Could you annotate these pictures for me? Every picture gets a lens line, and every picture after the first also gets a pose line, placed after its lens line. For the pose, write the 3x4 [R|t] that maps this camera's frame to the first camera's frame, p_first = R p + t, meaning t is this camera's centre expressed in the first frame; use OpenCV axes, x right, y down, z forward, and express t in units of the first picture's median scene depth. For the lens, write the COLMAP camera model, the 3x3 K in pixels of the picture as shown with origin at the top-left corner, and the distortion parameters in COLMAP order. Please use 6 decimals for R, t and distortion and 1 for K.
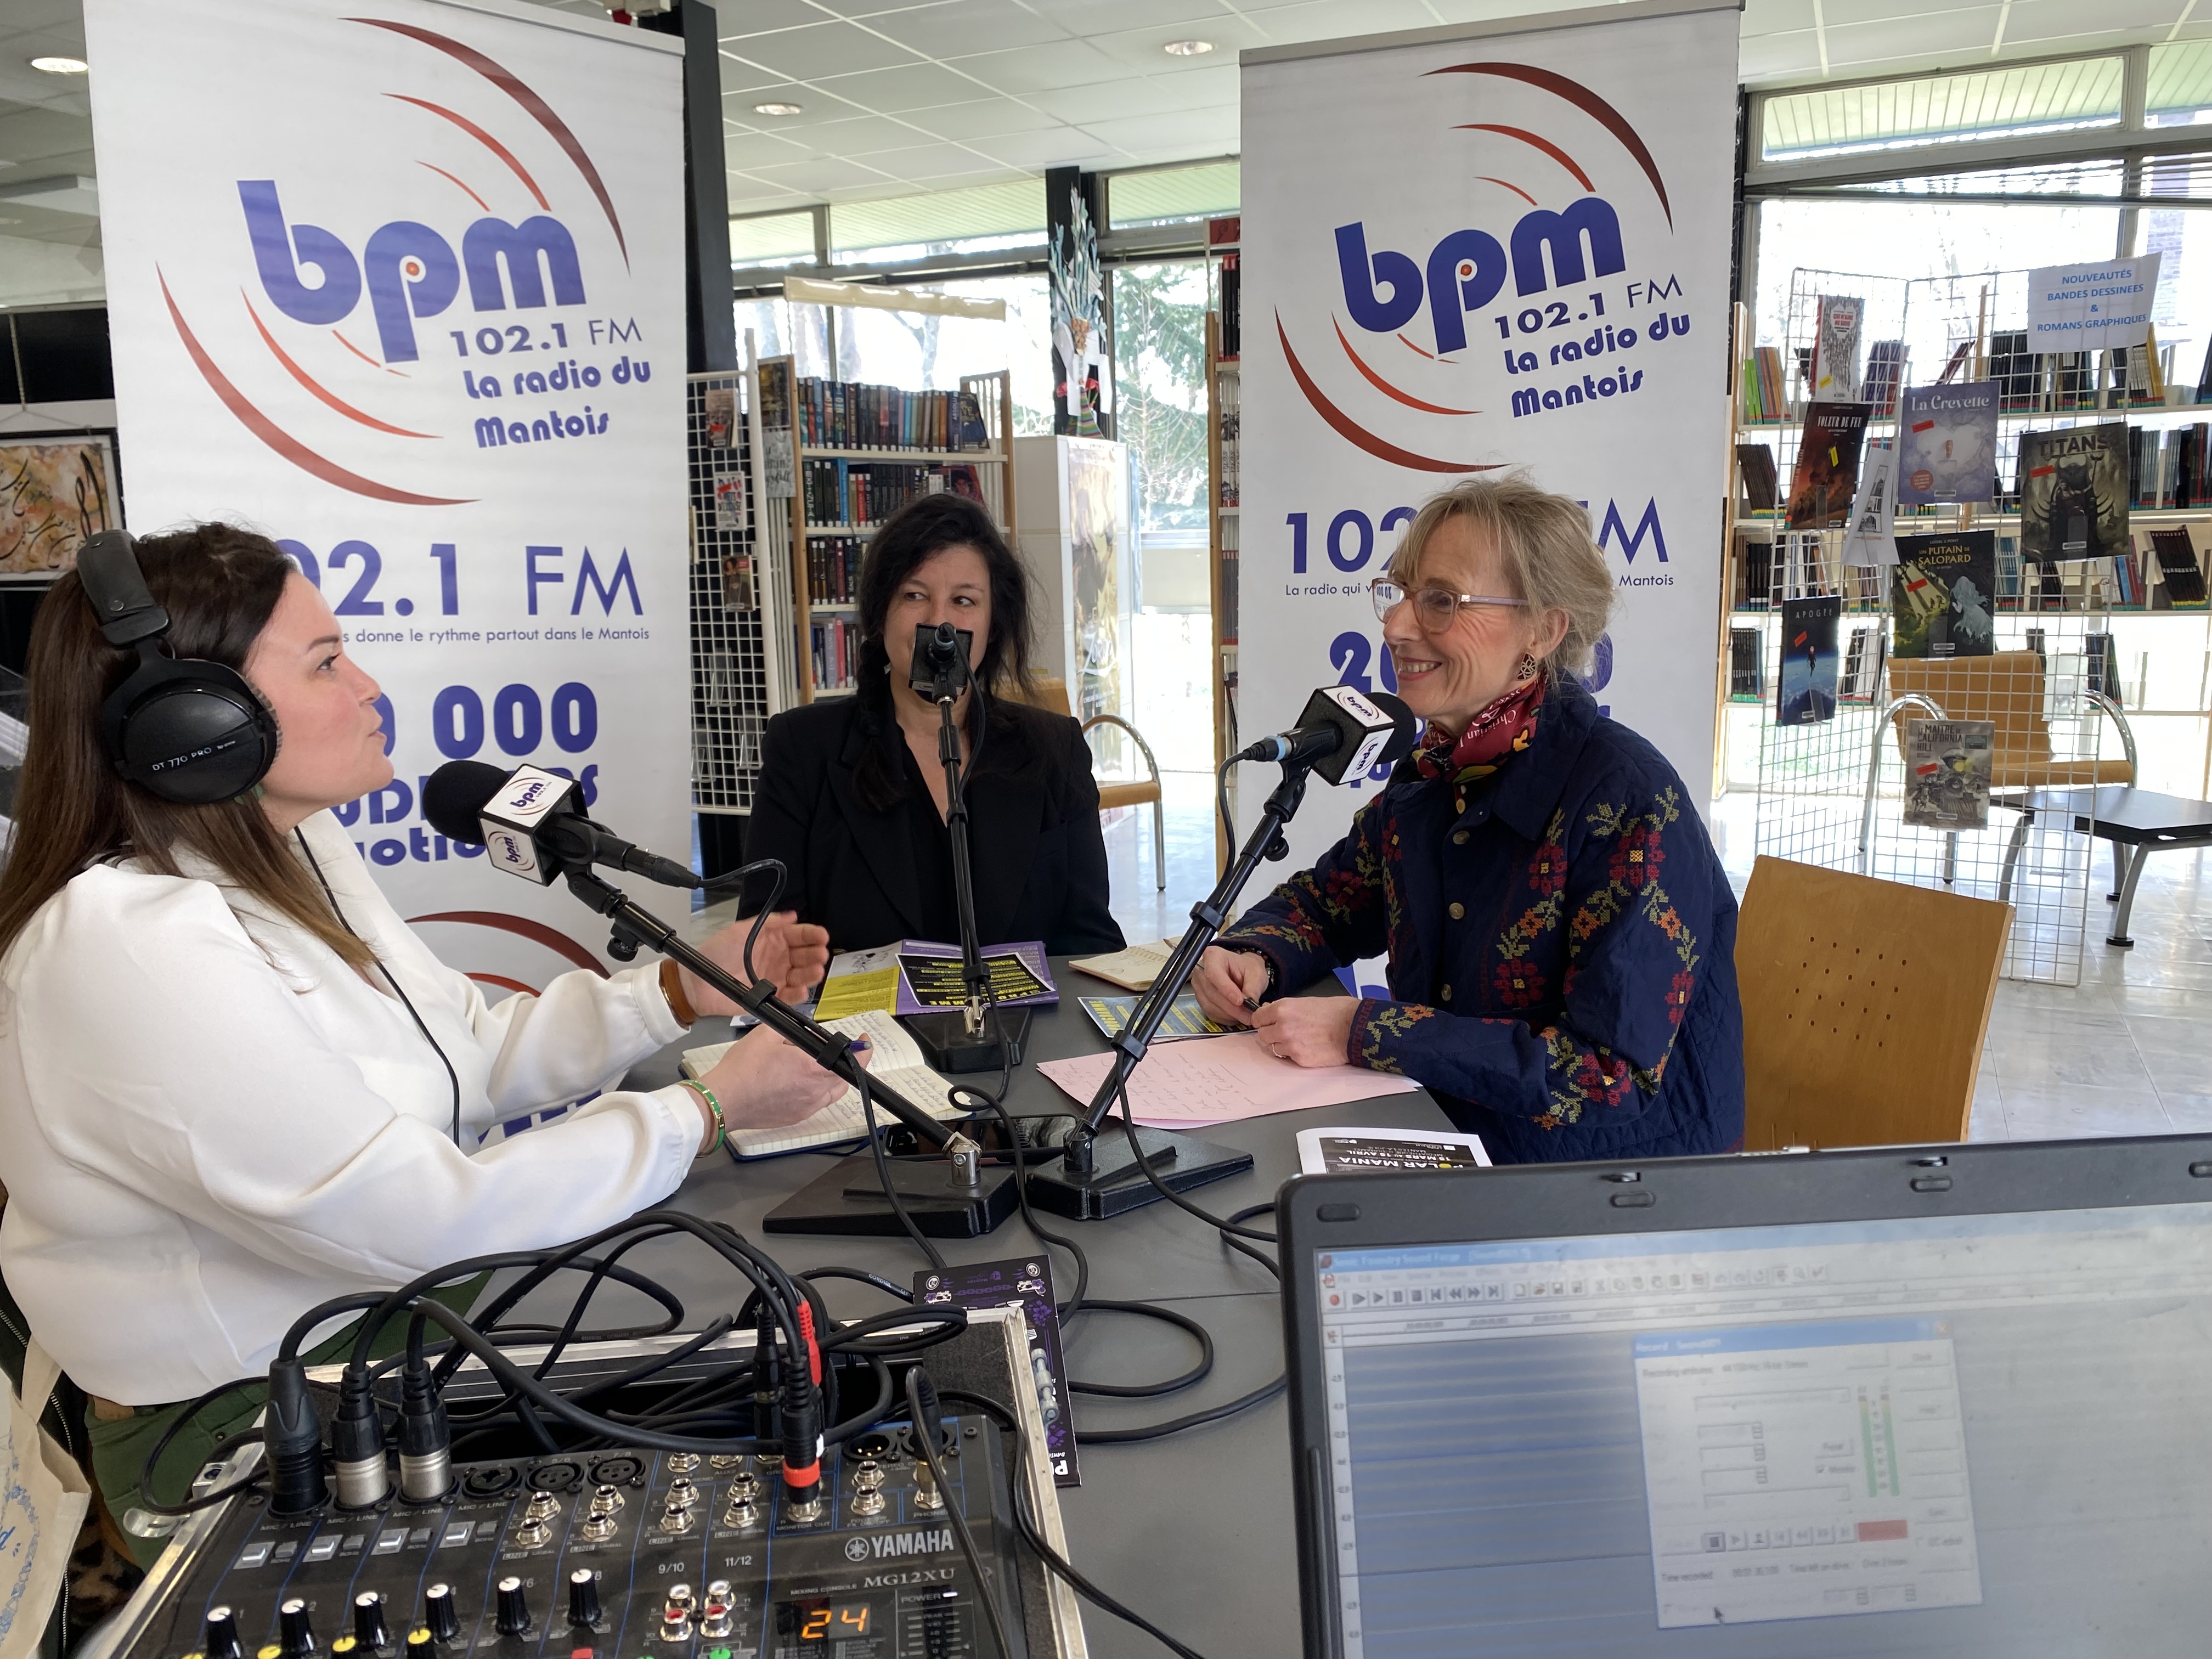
lens RADIAL K [[1664.9, 0, 1129.4], [0, 1664.9, 839.8], [0, 0, 1]] dist [0.056749, -0.073972]
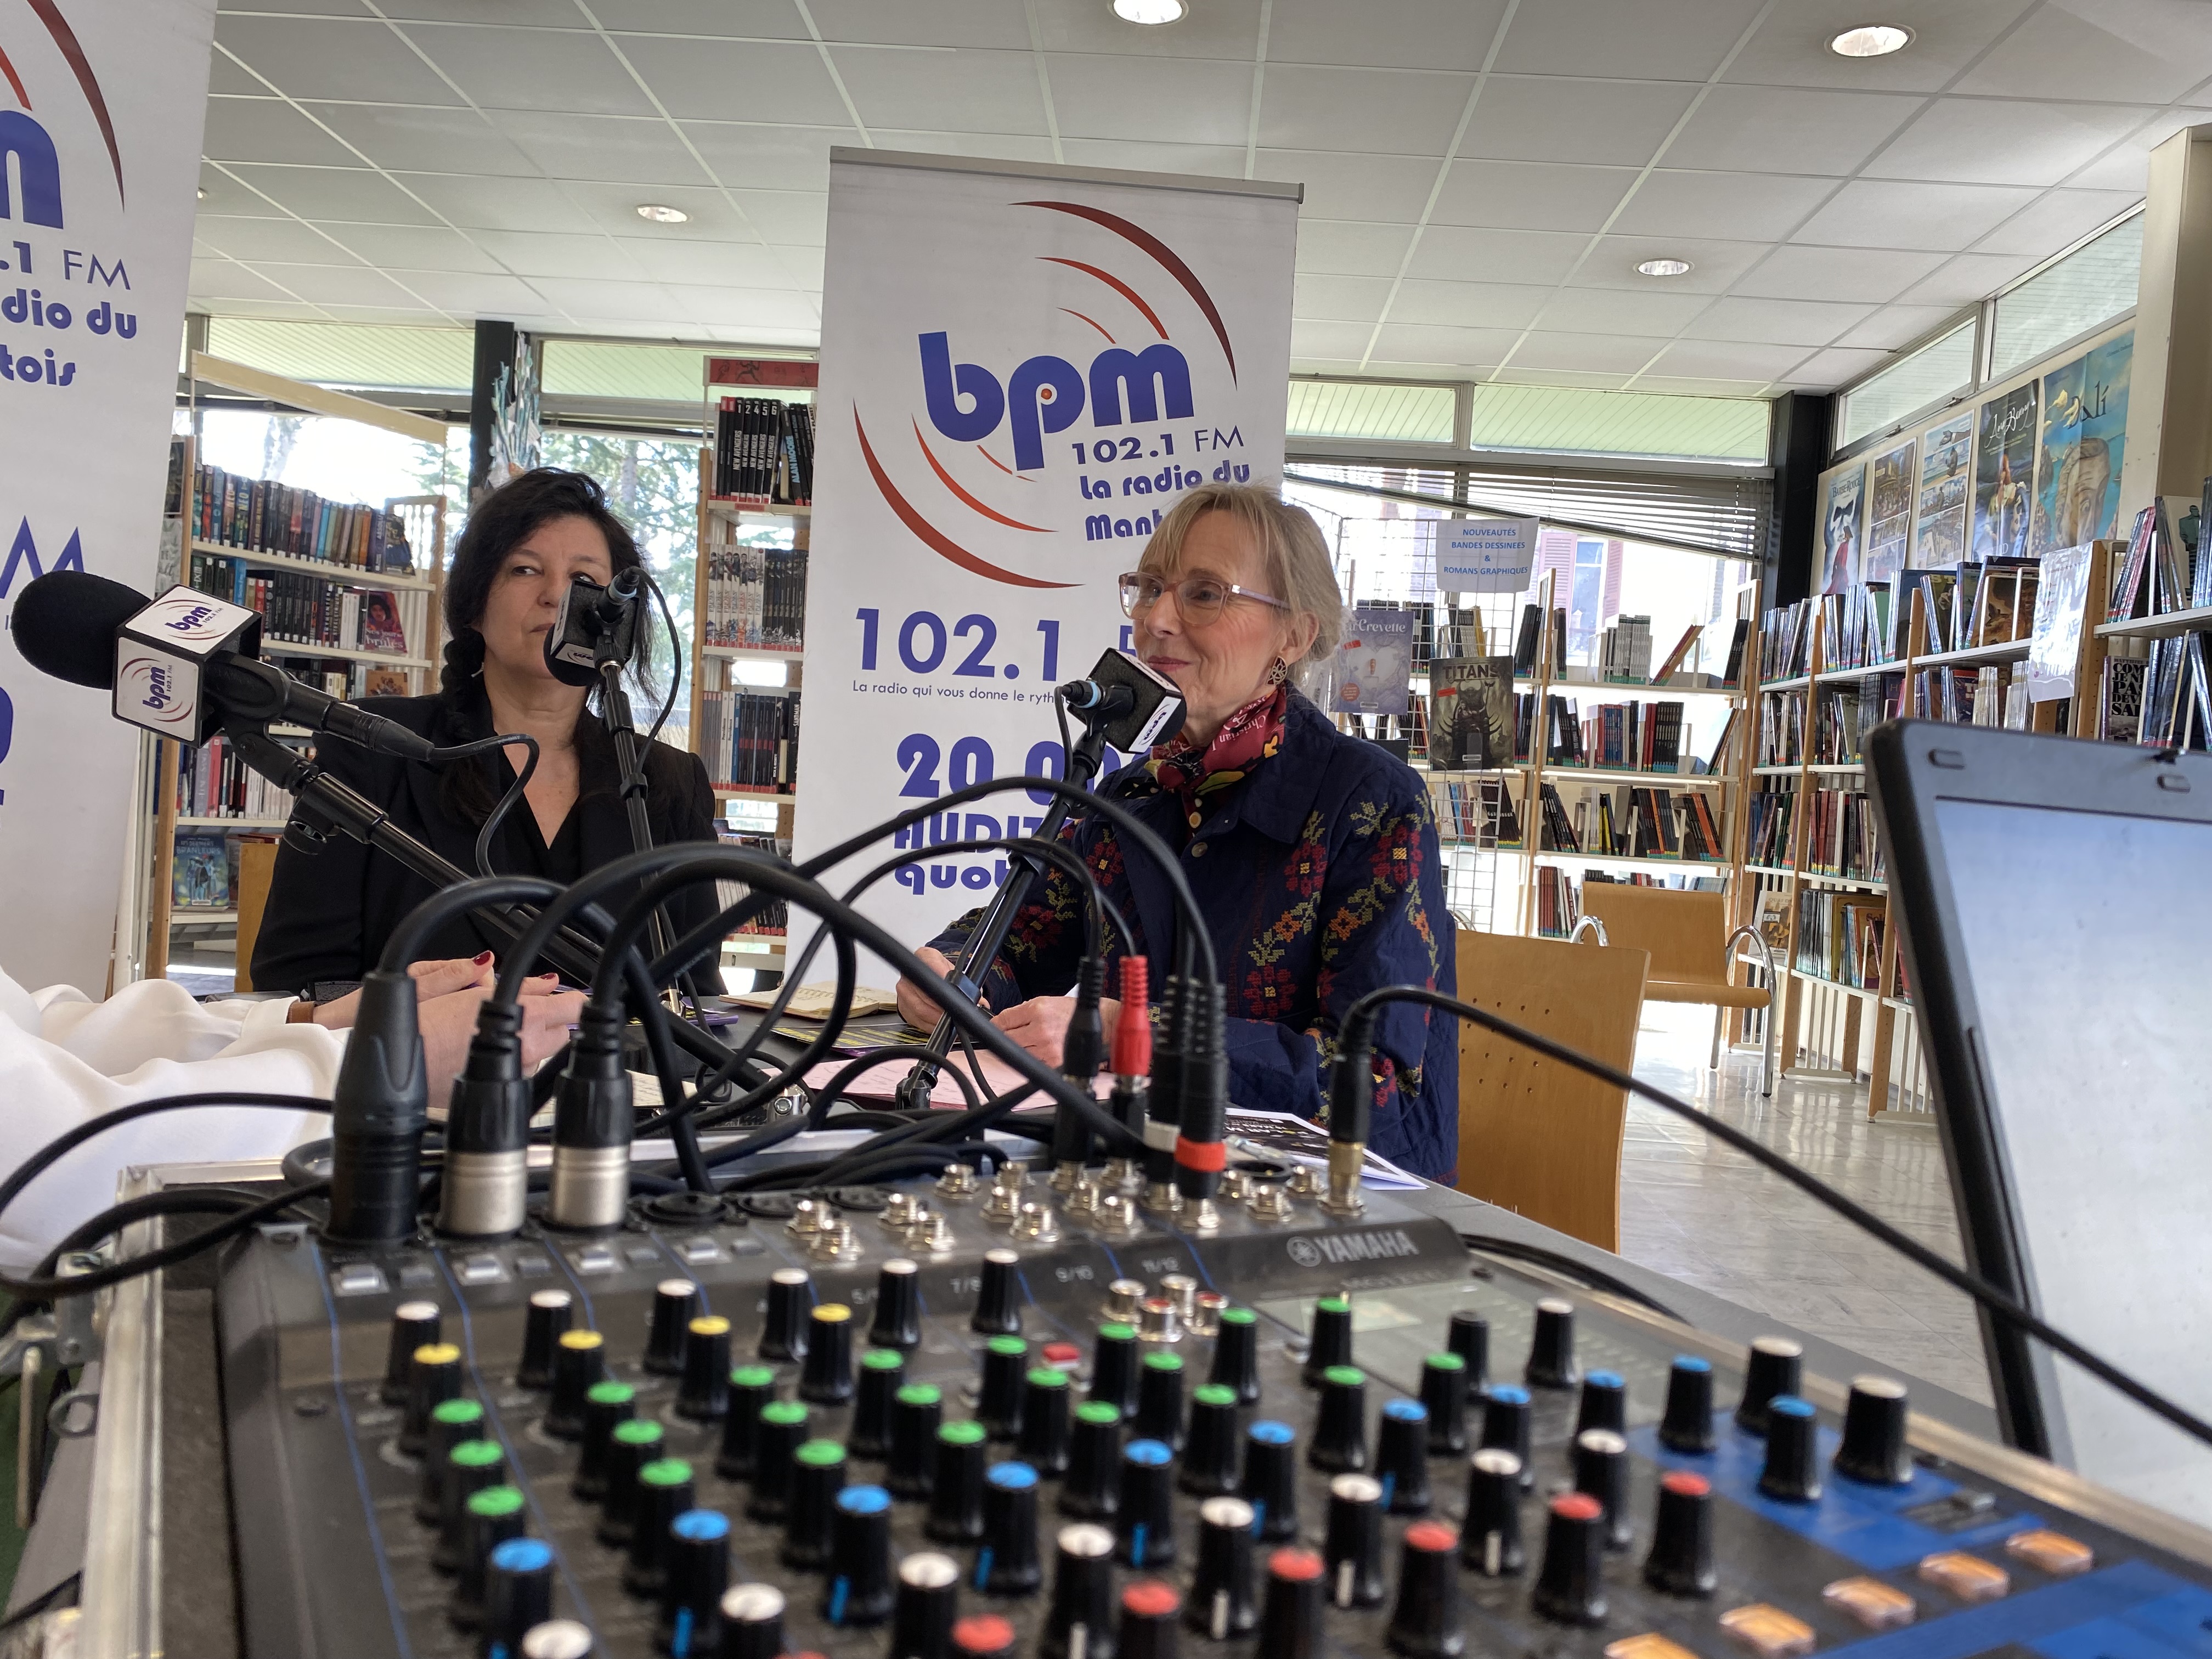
lens RADIAL K [[1664.9, 0, 1129.4], [0, 1664.9, 839.8], [0, 0, 1]] dist [0.056749, -0.073972]
pose [[0.930882, 0.067807, 0.358973, -0.100799], [-0.018823, 0.990221, -0.138233, 0.070485], [-0.364836, 0.121922, 0.923055, 0.072357]]
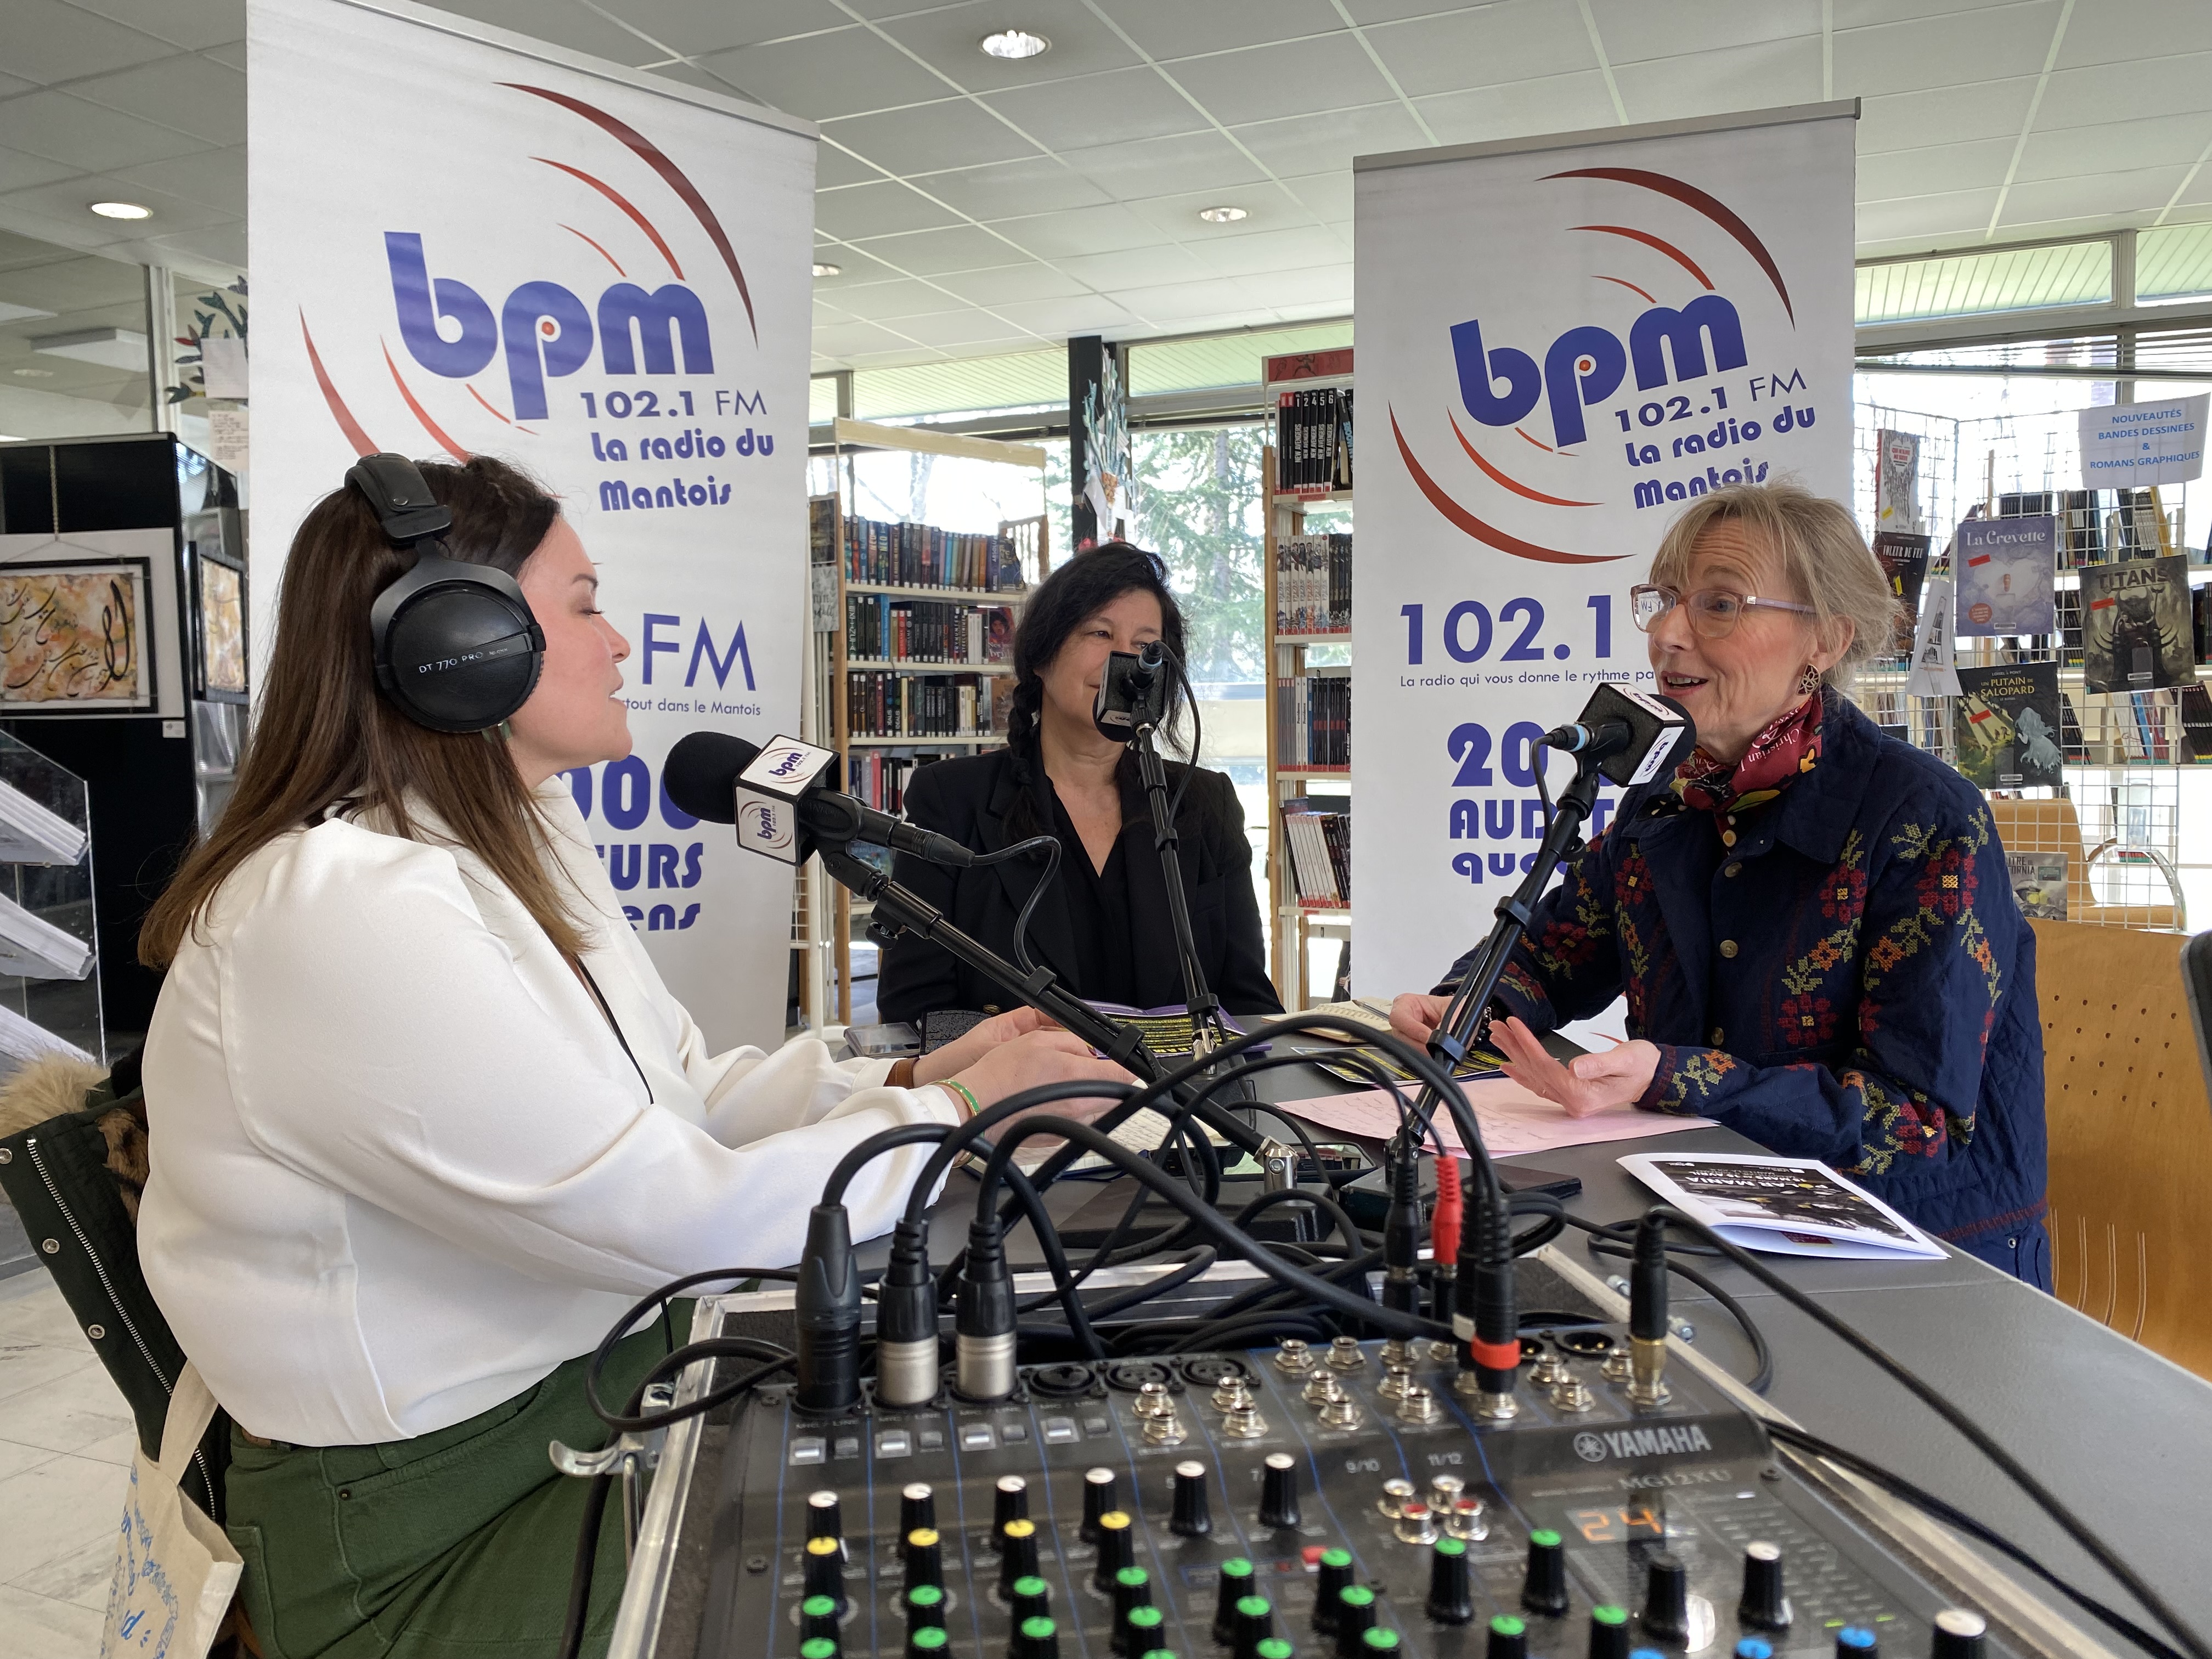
lens RADIAL K [[1656.0, 0, 1146.7], [0, 1656.0, 823.3], [0, 0, 1]] dist [0.114436, -0.185259]
pose [[0.999694, 0.009324, 0.022913, -0.081632], [-0.006655, 0.993467, -0.113925, 0.047962], [-0.023826, 0.113738, 0.993225, 0.043162]]
